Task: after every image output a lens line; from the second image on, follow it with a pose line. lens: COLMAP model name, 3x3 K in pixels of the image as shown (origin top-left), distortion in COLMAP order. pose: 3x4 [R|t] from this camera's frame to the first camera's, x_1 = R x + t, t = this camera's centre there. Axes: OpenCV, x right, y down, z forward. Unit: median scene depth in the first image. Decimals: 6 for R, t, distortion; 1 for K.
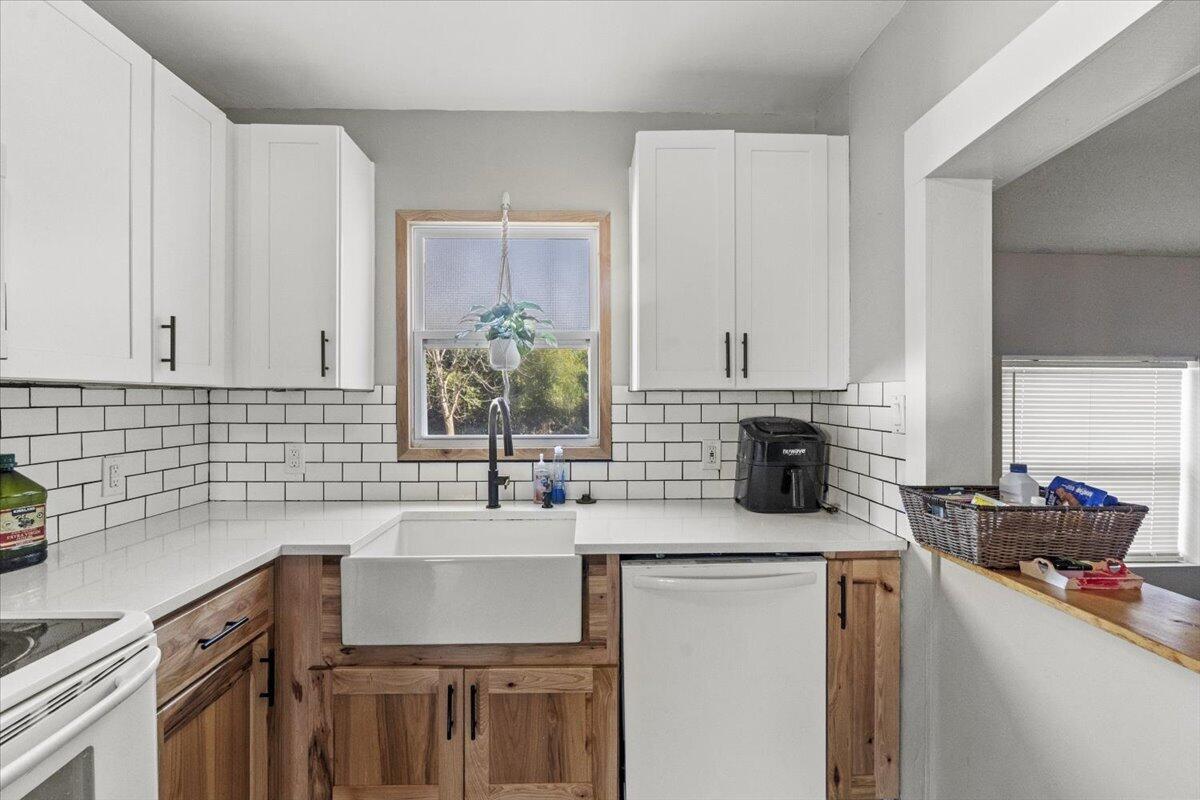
lens RADIAL K [[542.2, 0, 603.3], [0, 542.2, 400.6], [0, 0, 1]] dist [-0.010536, 0.003790]
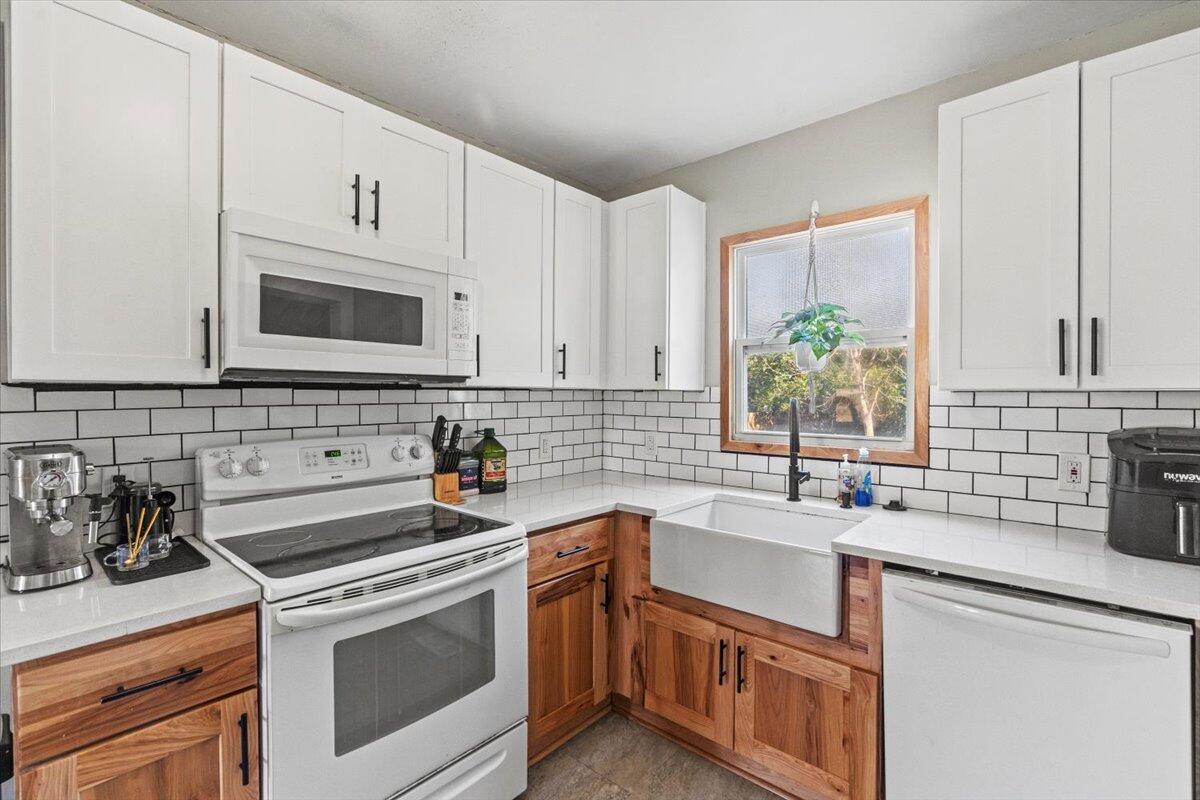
lens RADIAL K [[542.2, 0, 605.3], [0, 542.2, 395.6], [0, 0, 1]] dist [-0.010536, 0.003790]
pose [[0.732754, 0.005406, -0.680472, 0.320323], [-0.007248, 0.999974, 0.000139, -0.009167], [0.680455, 0.004830, 0.732774, -0.048579]]
